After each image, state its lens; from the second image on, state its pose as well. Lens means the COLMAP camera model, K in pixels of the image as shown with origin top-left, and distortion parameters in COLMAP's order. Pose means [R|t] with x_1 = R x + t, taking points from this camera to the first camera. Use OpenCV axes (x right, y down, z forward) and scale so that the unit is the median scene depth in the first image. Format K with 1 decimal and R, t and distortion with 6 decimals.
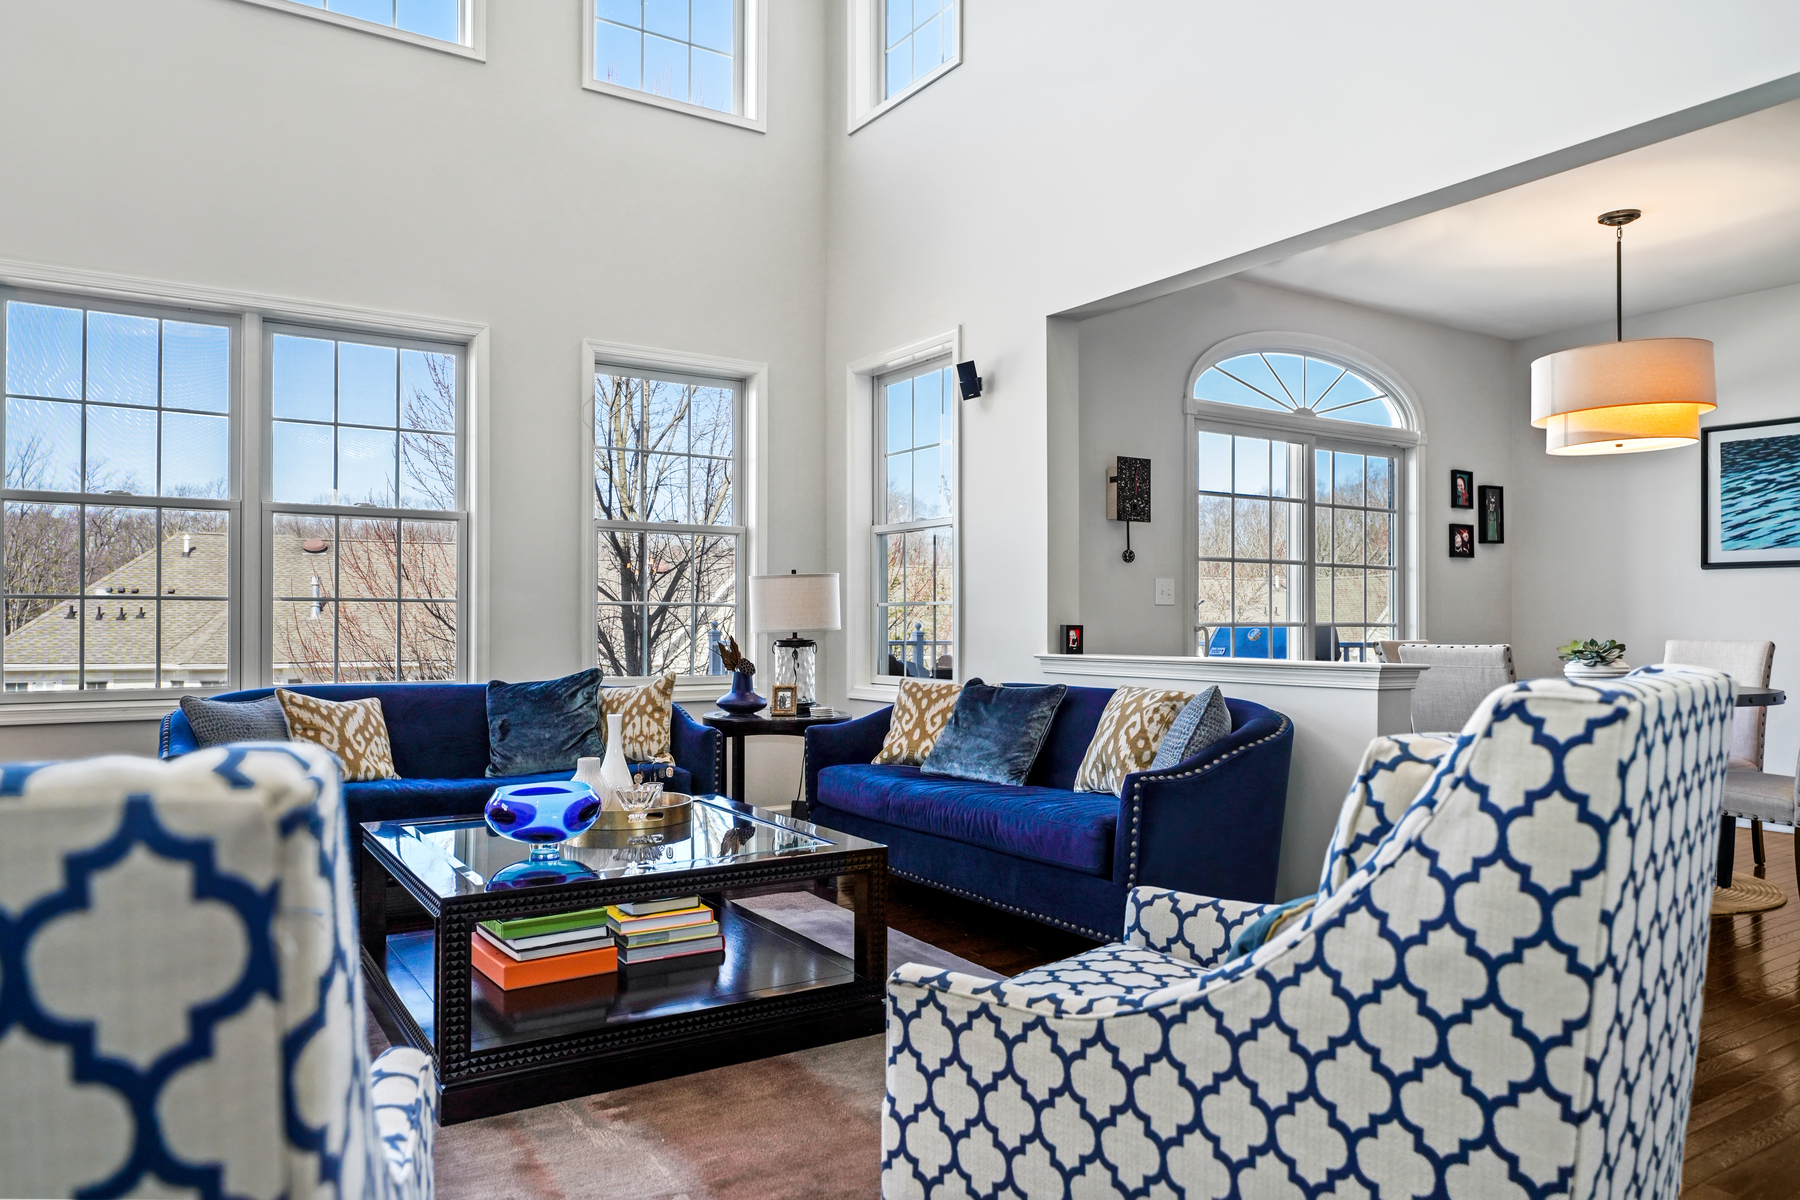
lens RADIAL K [[1171.4, 0, 891.6], [0, 1171.4, 612.2], [0, 0, 1]] dist [-0.004159, -0.002249]
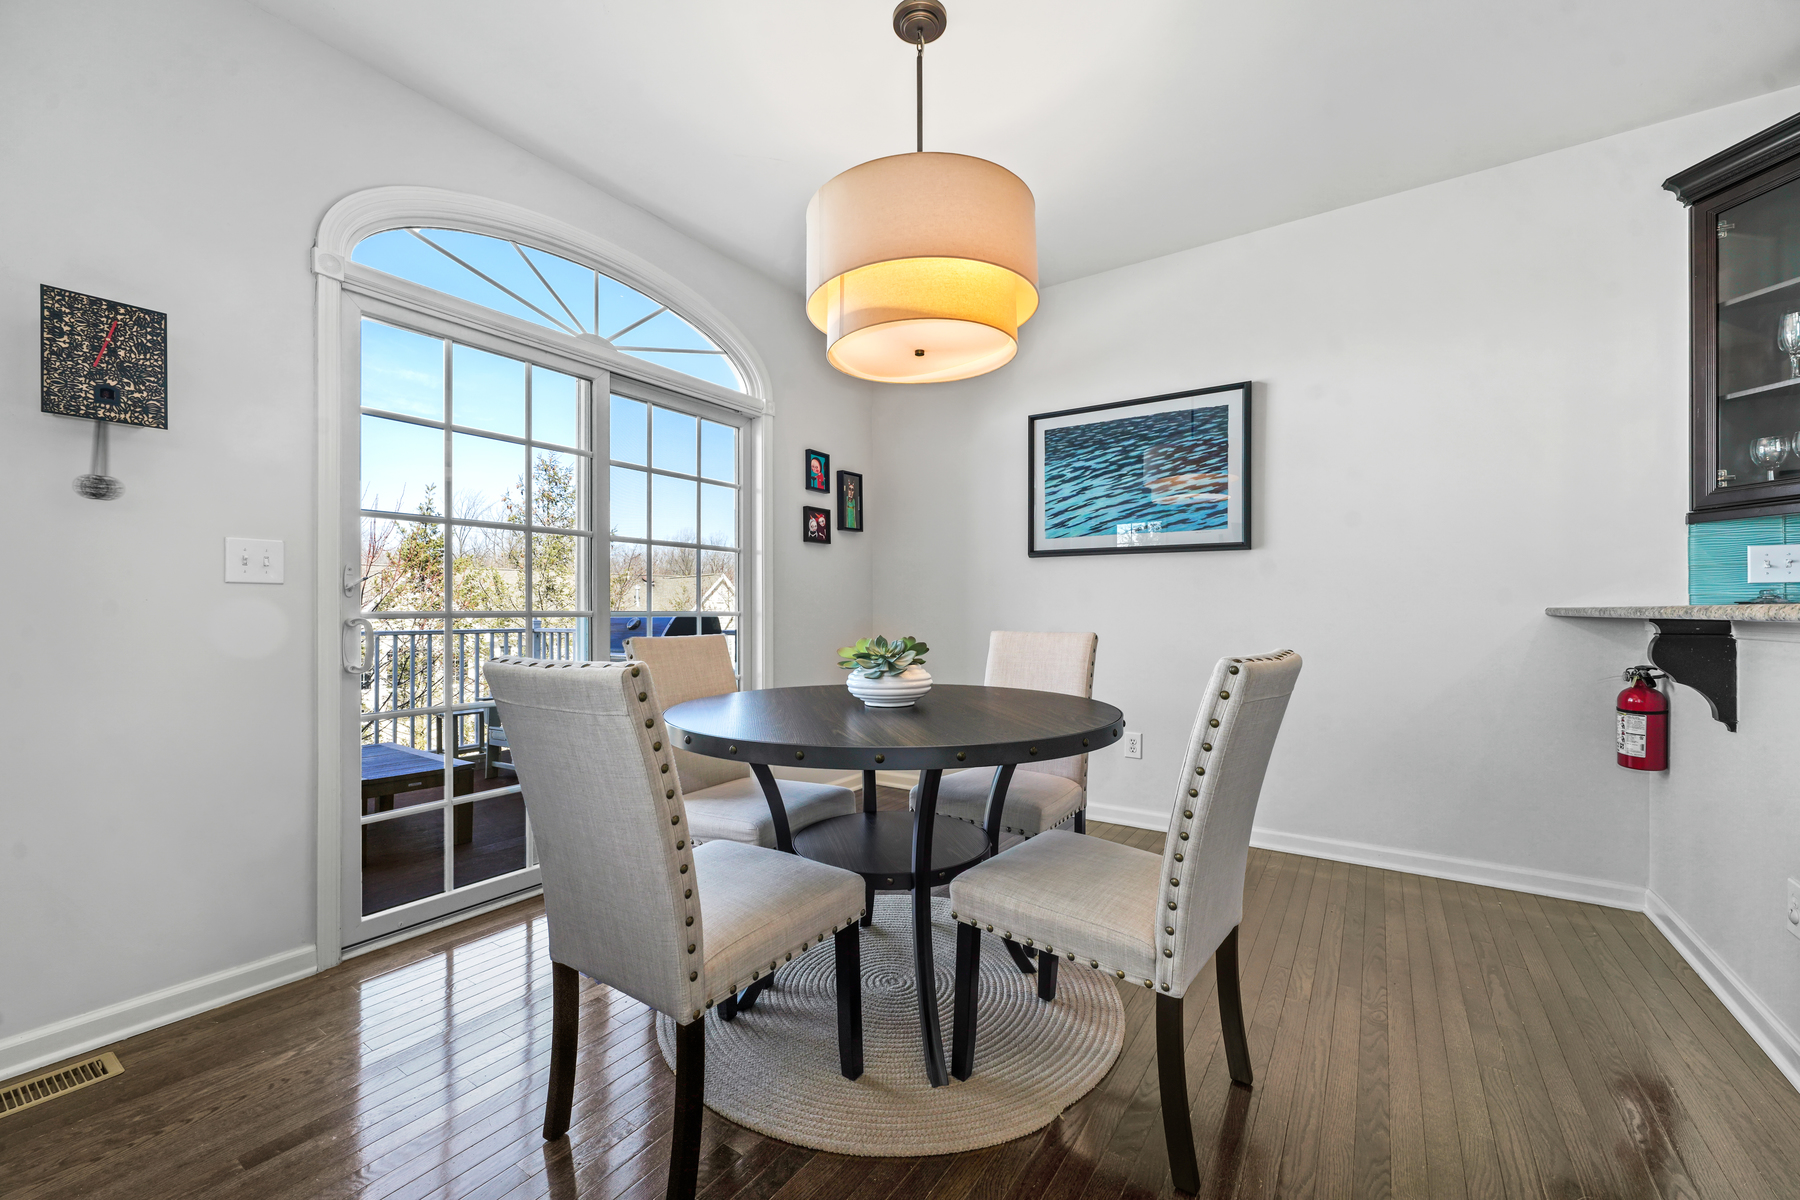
lens RADIAL K [[723.0, 0, 896.9], [0, 723.0, 606.7], [0, 0, 1]] dist [-0.000755, 0.000624]
pose [[0.916113, -0.001373, 0.400918, 0.347756], [0.000300, 0.999996, 0.002739, 0.003993], [-0.400920, -0.002389, 0.916110, 0.486744]]
